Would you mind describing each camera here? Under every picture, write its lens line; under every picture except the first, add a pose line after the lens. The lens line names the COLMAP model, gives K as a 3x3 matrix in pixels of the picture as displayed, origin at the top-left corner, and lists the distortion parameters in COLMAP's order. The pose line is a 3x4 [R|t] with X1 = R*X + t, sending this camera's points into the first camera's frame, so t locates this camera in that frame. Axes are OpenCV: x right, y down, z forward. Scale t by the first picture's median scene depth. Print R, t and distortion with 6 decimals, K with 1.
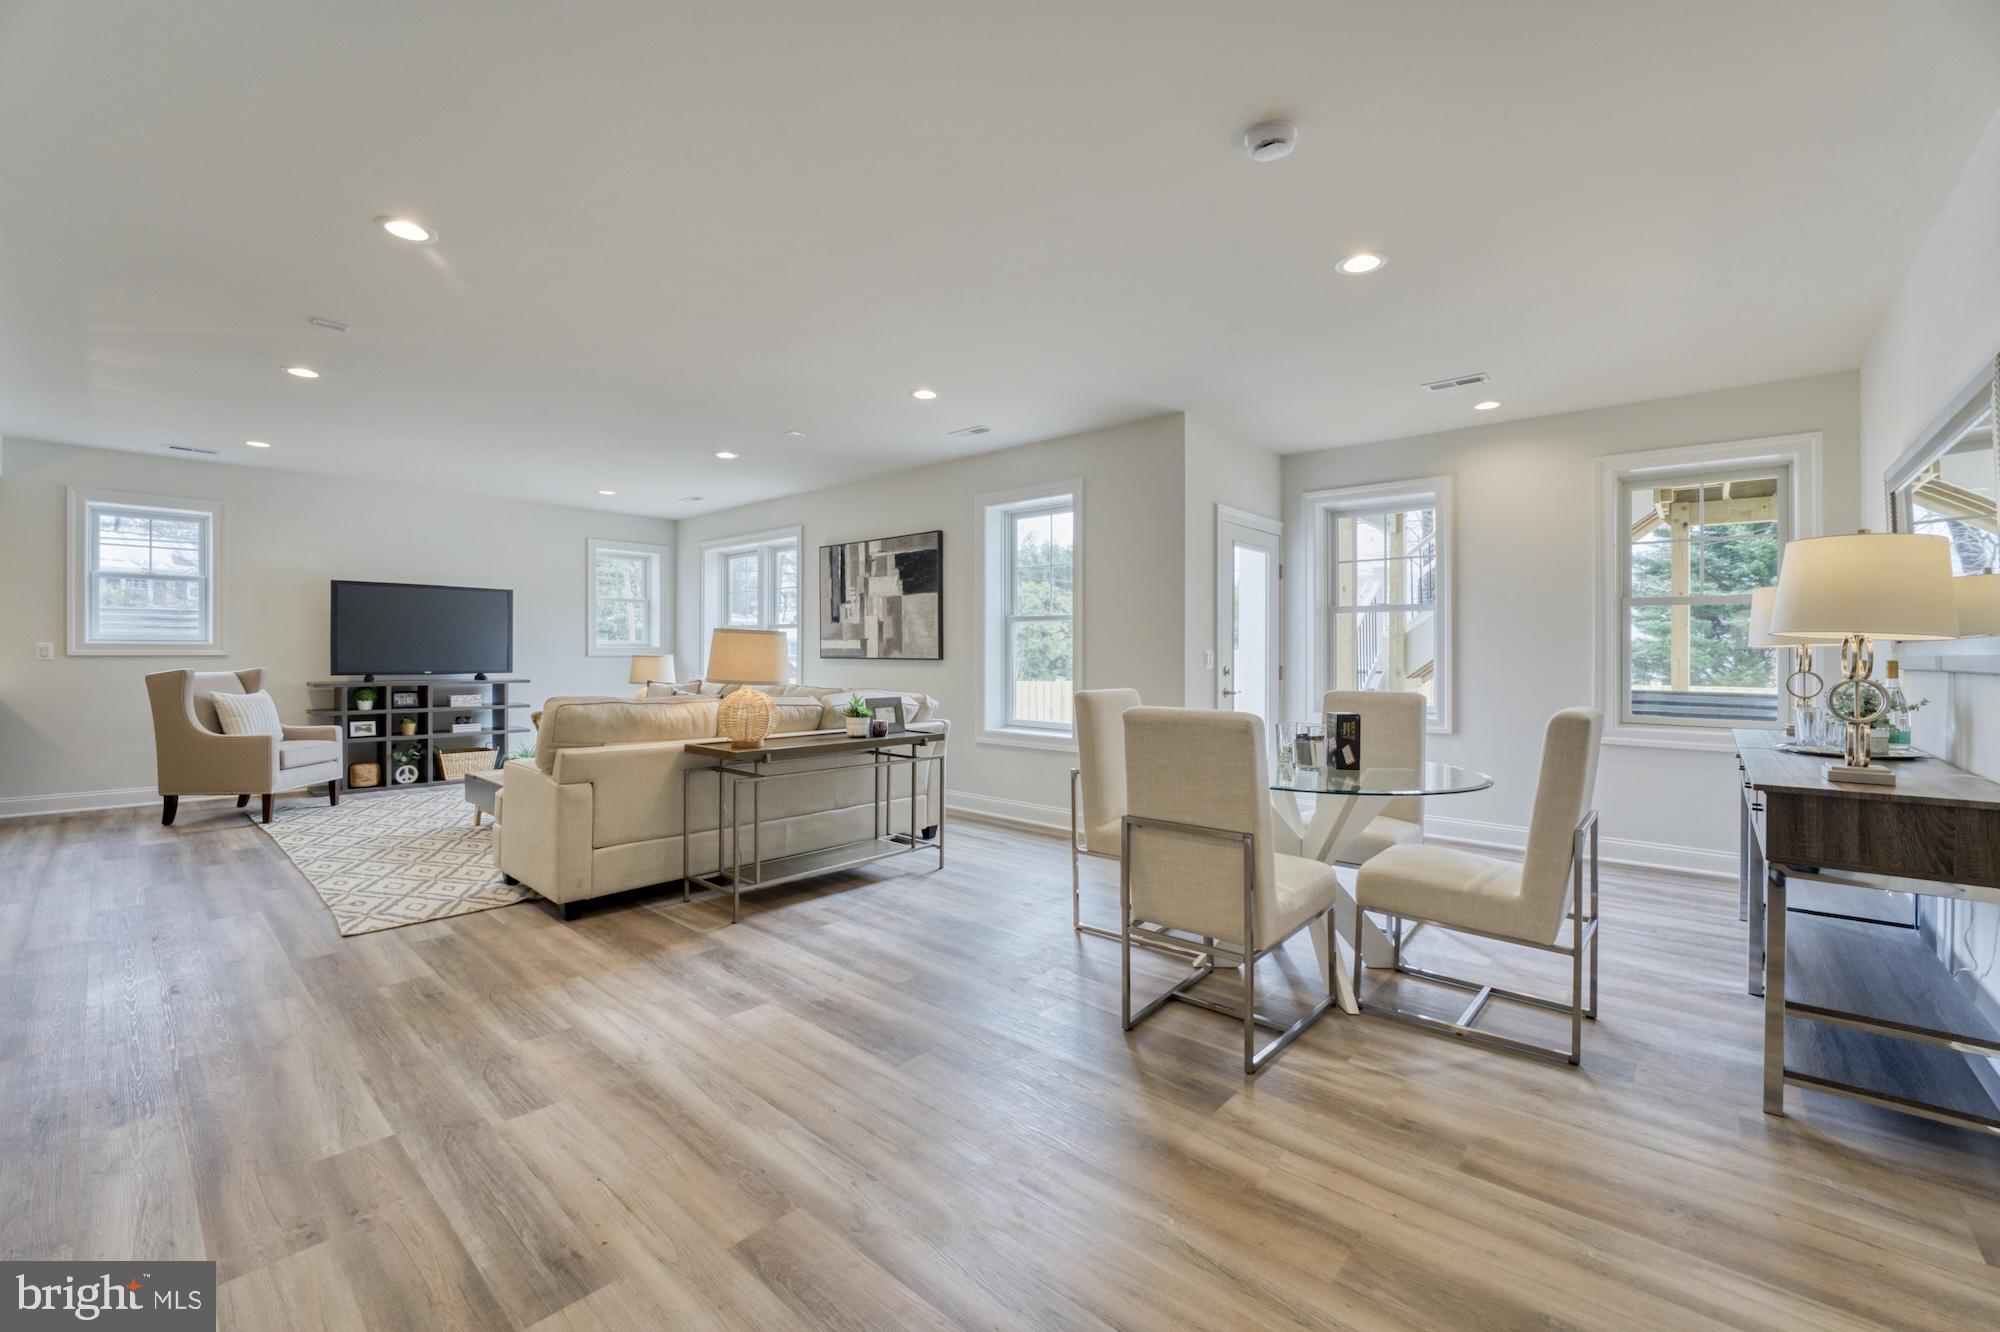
lens RADIAL K [[816.2, 0, 1002.9], [0, 816.2, 651.0], [0, 0, 1]] dist [-0.022174, 0.000209]
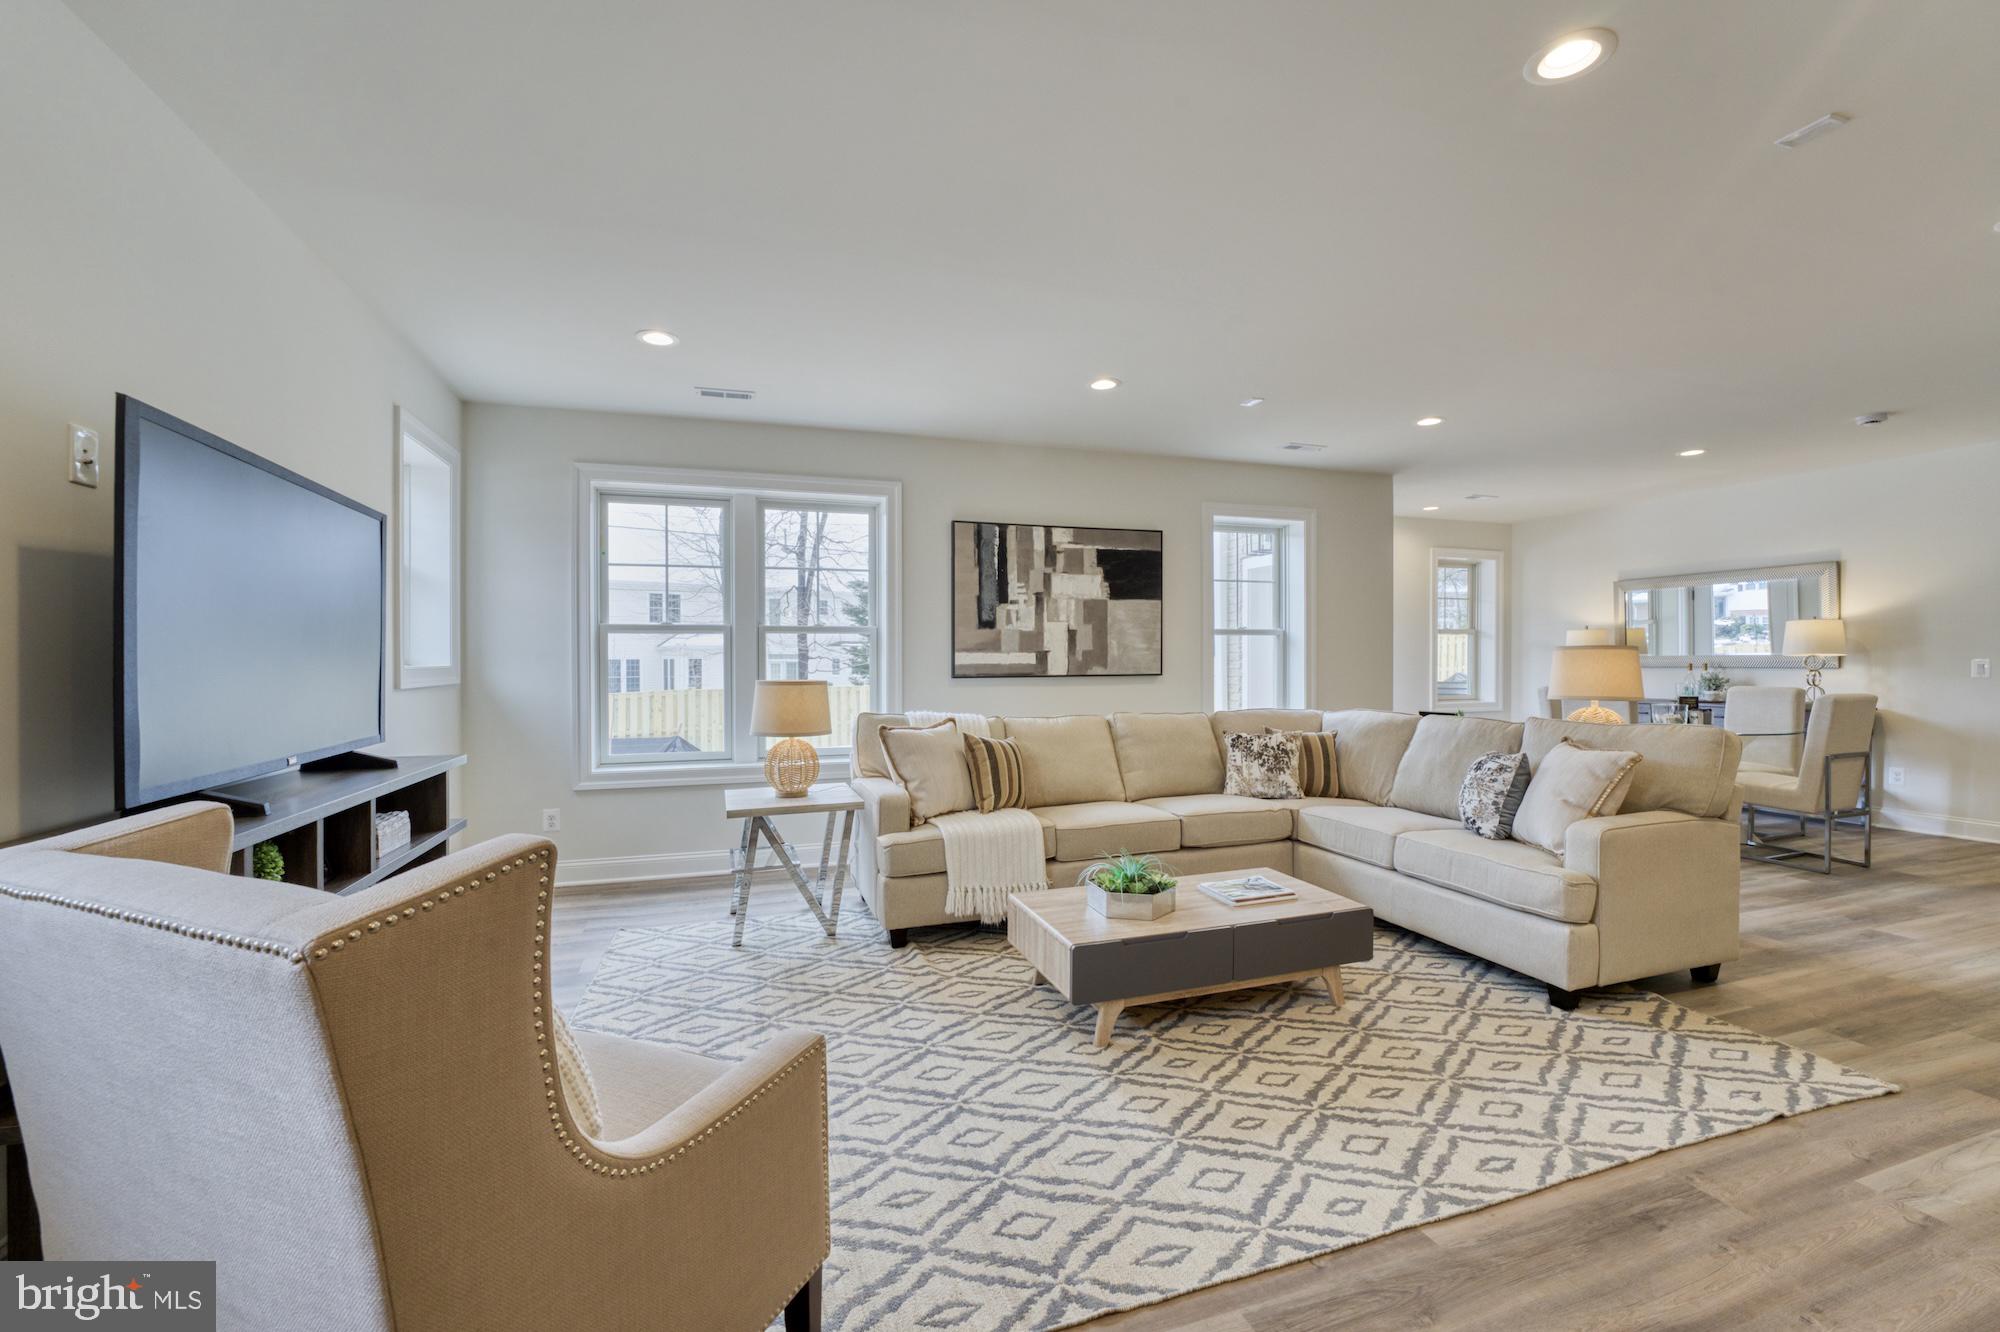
lens RADIAL K [[816.2, 0, 1003.7], [0, 816.2, 667.6], [0, 0, 1]] dist [-0.022174, 0.000209]
pose [[0.498794, -0.018415, 0.866525, -0.879738], [0.004880, 0.999818, 0.018439, -0.013971], [-0.866707, -0.004969, 0.498793, 0.653539]]
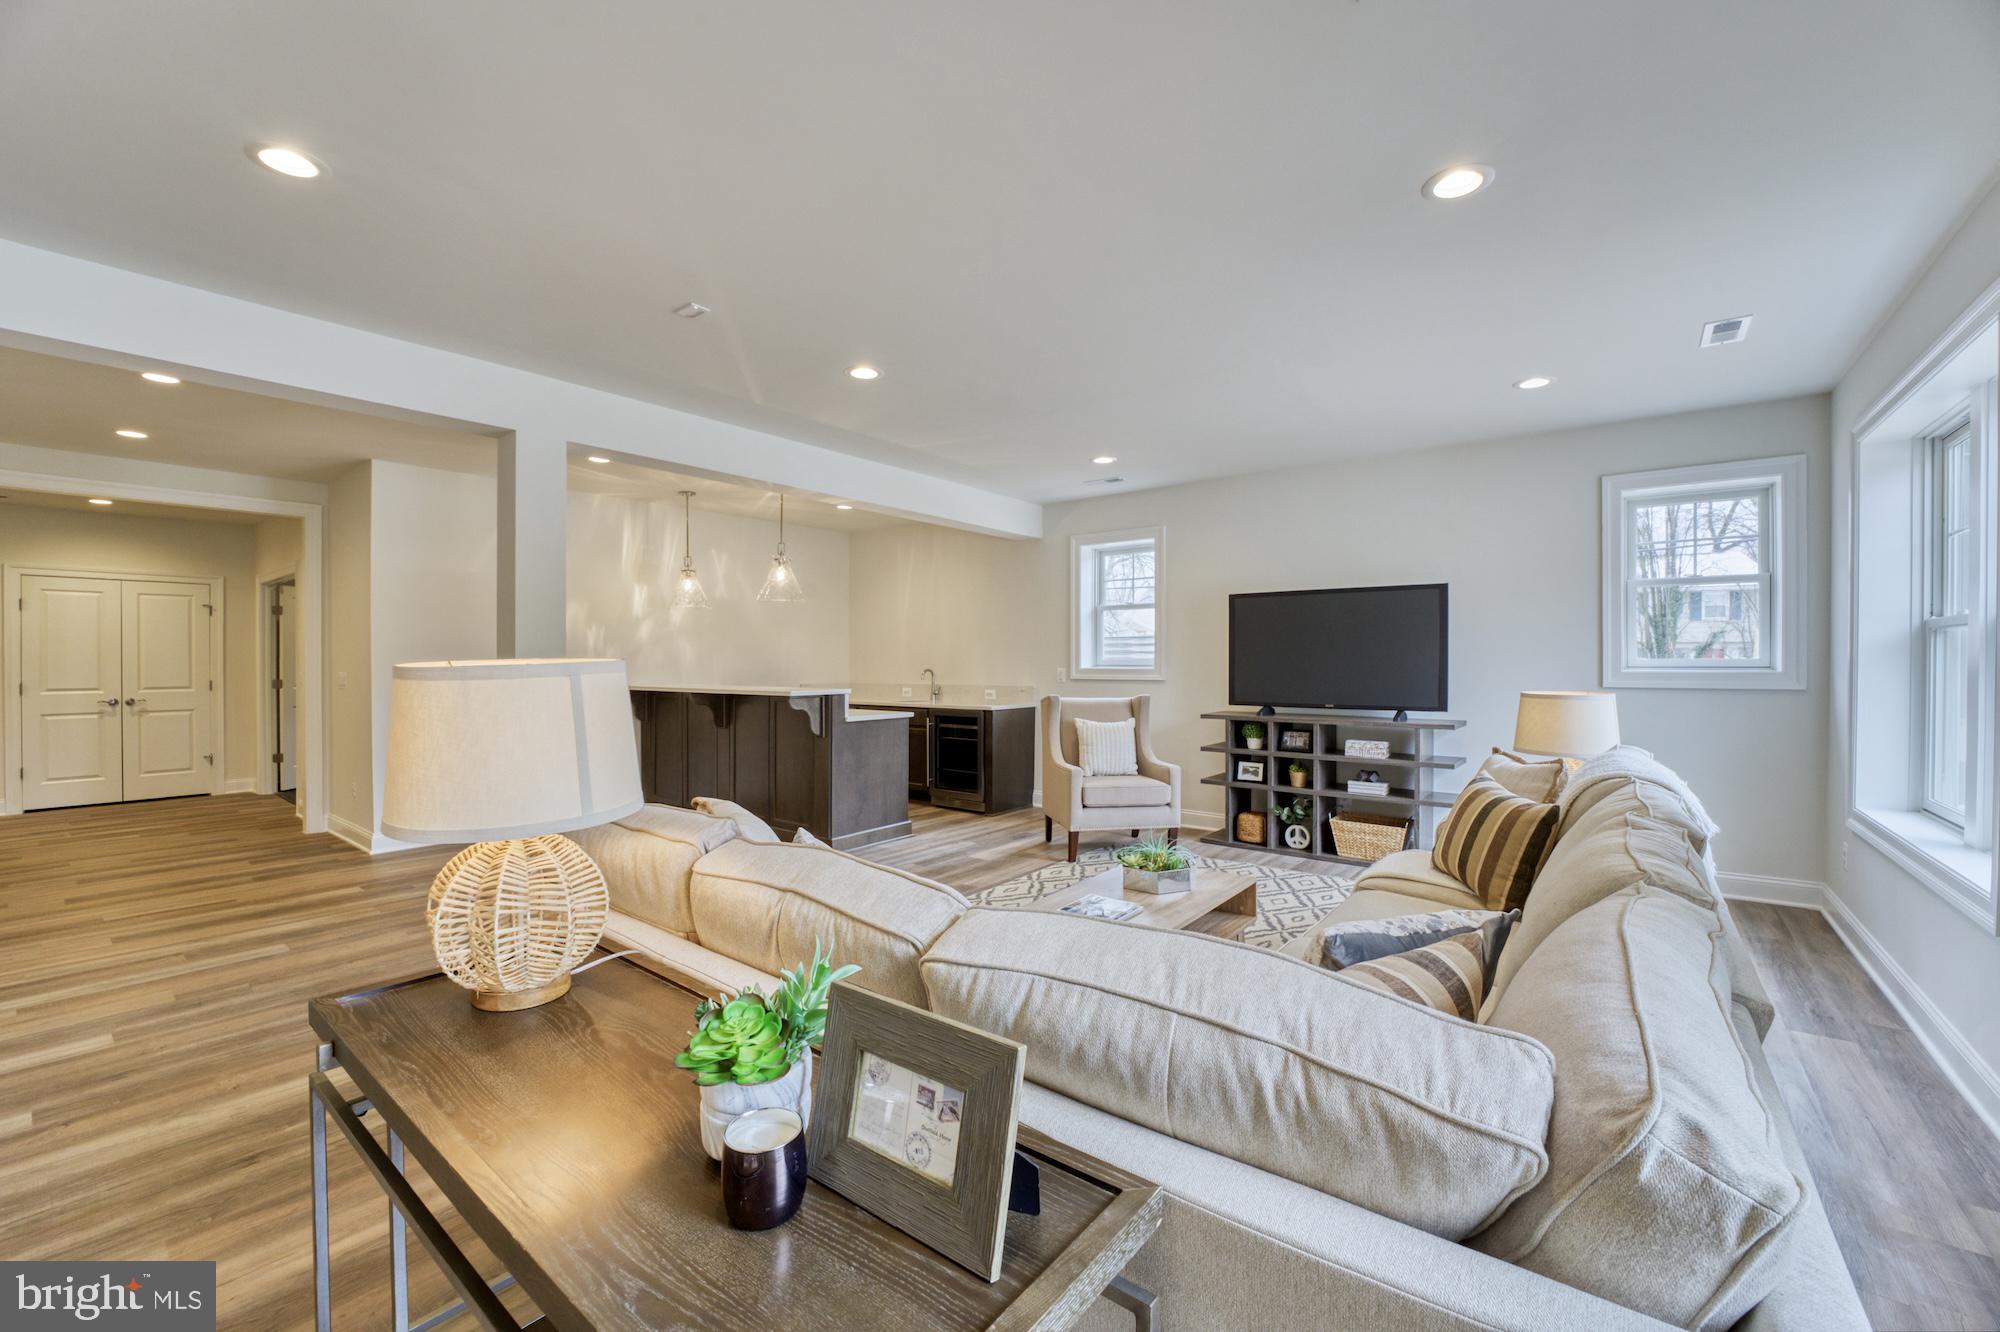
lens RADIAL K [[816.2, 0, 998.5], [0, 816.2, 671.9], [0, 0, 1]] dist [-0.022174, 0.000209]
pose [[0.050171, 0.005955, -0.998723, 0.024807], [0.003487, 0.999975, 0.006138, -0.011189], [0.998735, -0.003790, 0.050149, 0.685080]]
